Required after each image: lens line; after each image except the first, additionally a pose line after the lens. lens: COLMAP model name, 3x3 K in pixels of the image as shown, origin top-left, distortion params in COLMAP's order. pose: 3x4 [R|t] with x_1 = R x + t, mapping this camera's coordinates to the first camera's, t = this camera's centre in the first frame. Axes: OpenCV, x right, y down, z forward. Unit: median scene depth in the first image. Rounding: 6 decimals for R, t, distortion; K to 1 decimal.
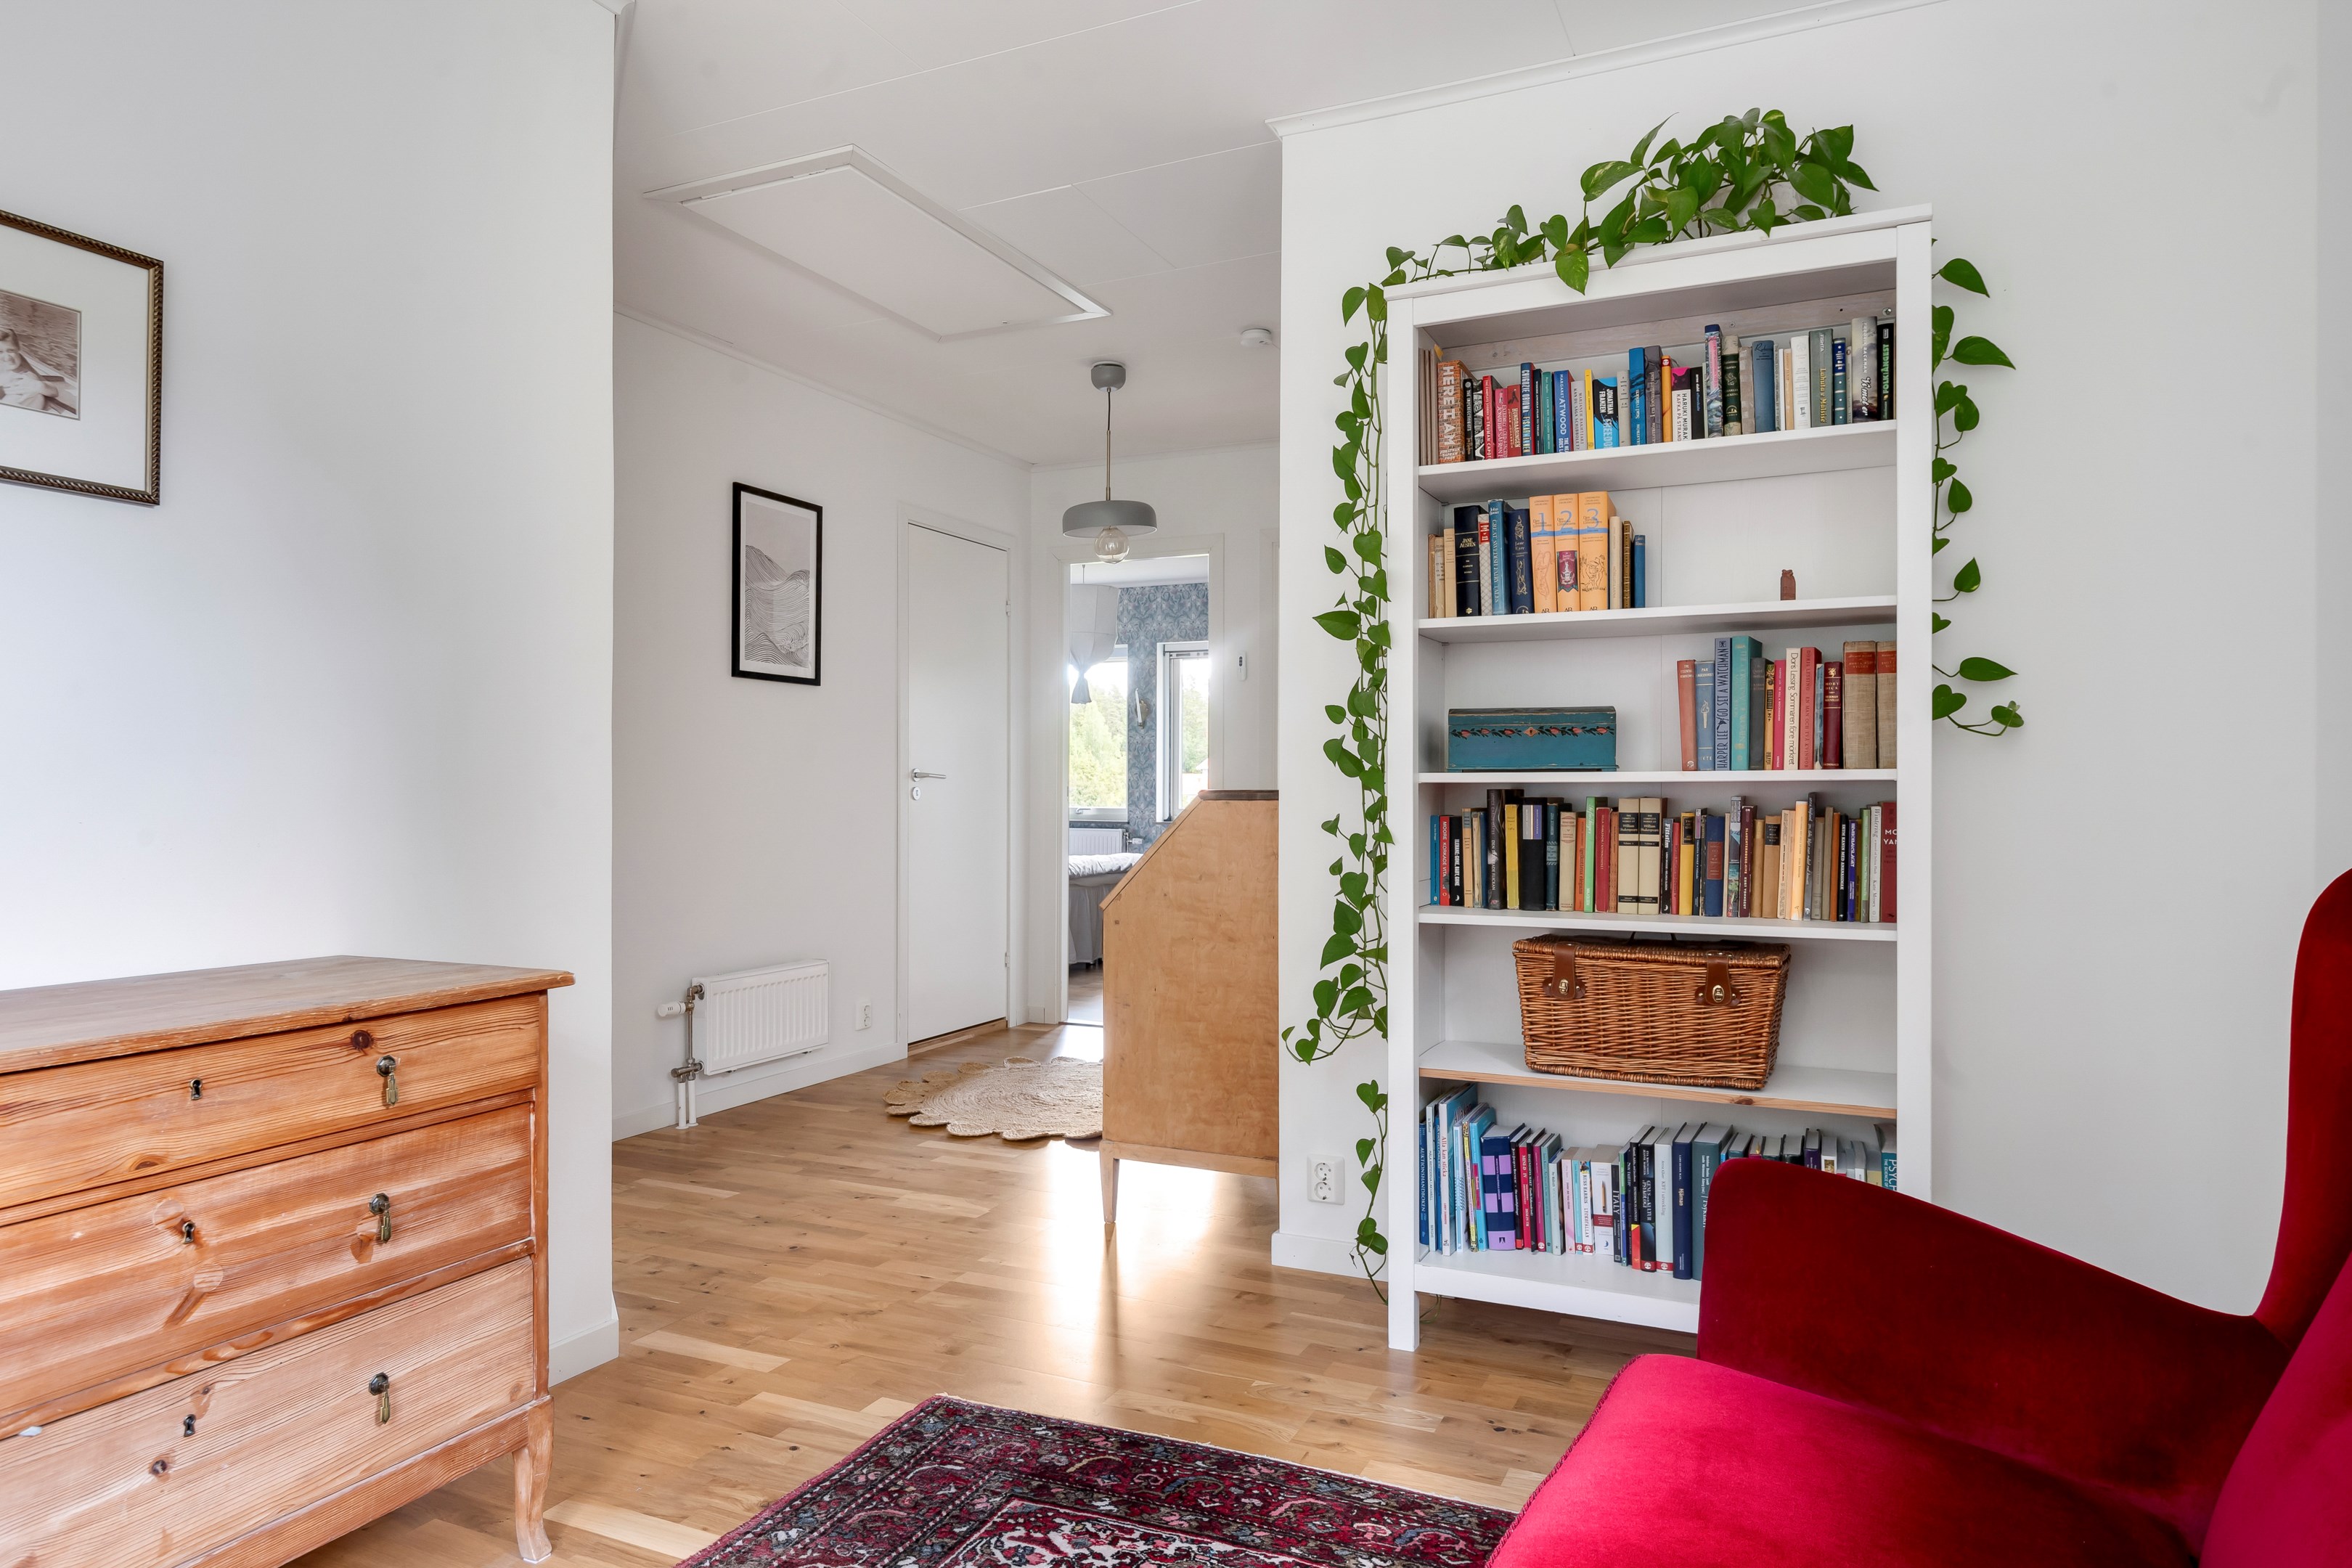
lens RADIAL K [[1419.7, 0, 1180.9], [0, 1419.7, 783.3], [0, 0, 1]] dist [-0.000829, 0.001503]
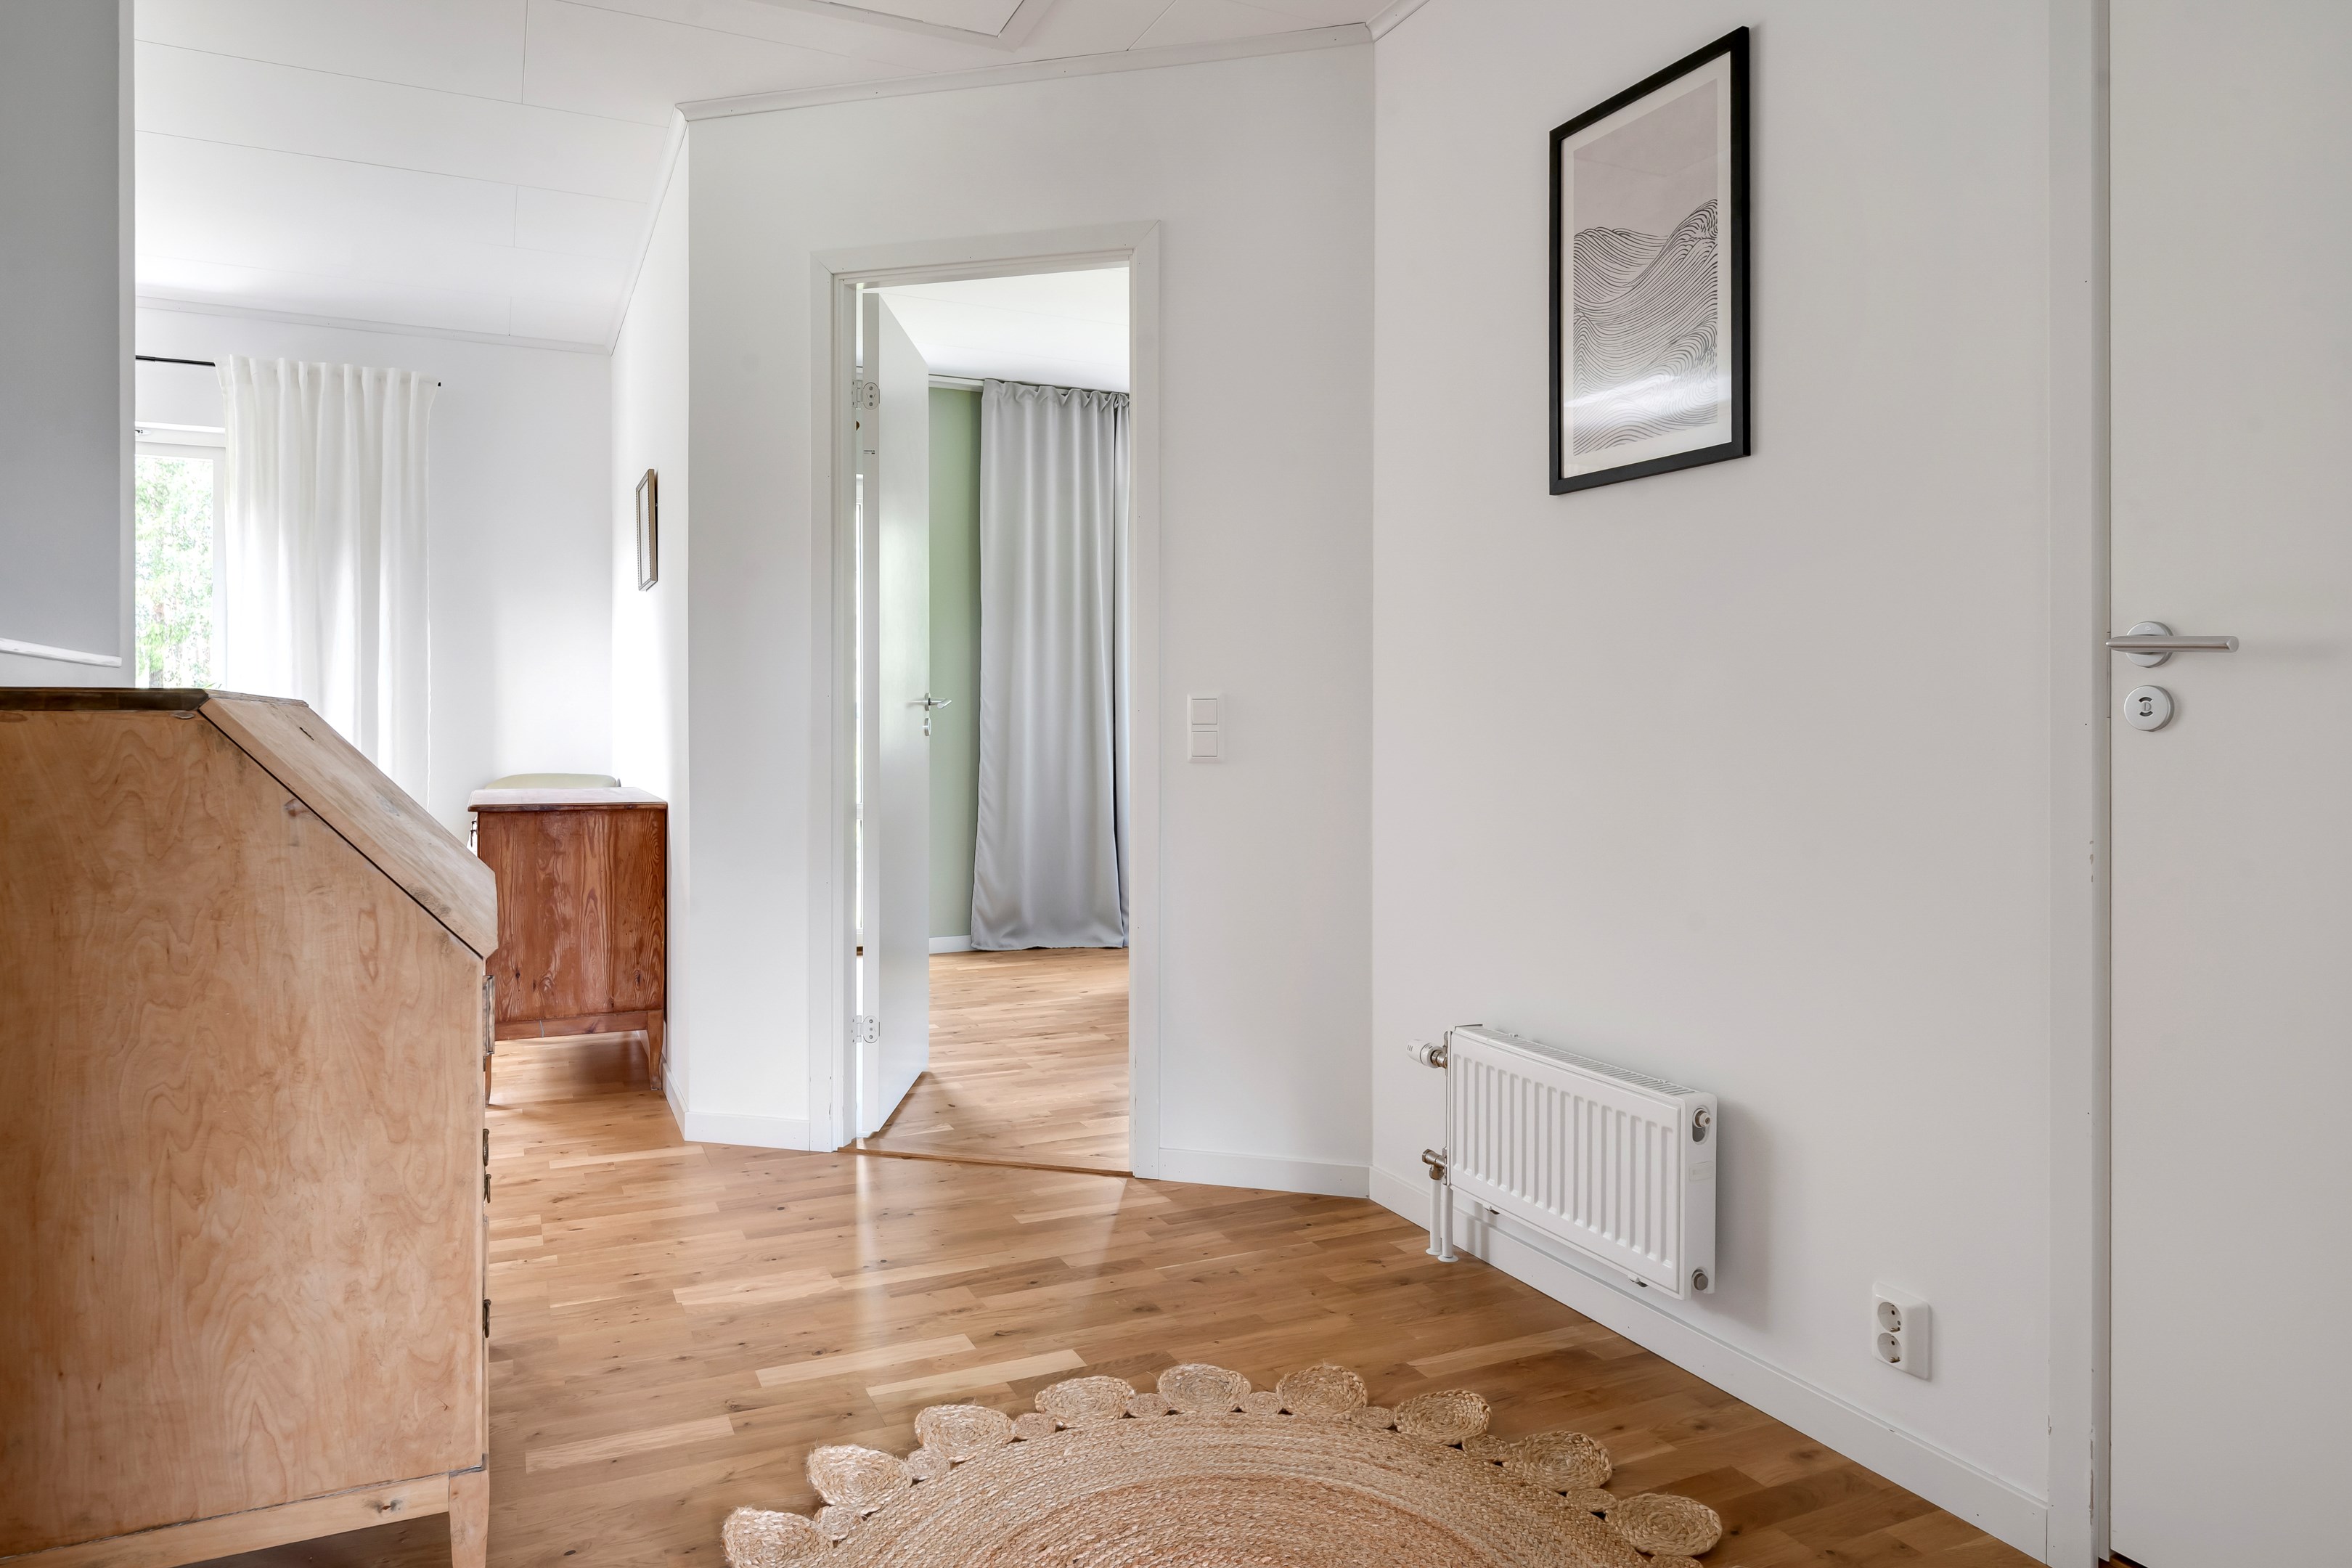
lens RADIAL K [[1419.7, 0, 1170.4], [0, 1419.7, 733.1], [0, 0, 1]] dist [-0.000829, 0.001503]
pose [[-0.621003, 0.003817, -0.783799, 0.192519], [0.000062, 0.999988, 0.004821, 0.012485], [0.783808, 0.002946, -0.620996, 1.194089]]
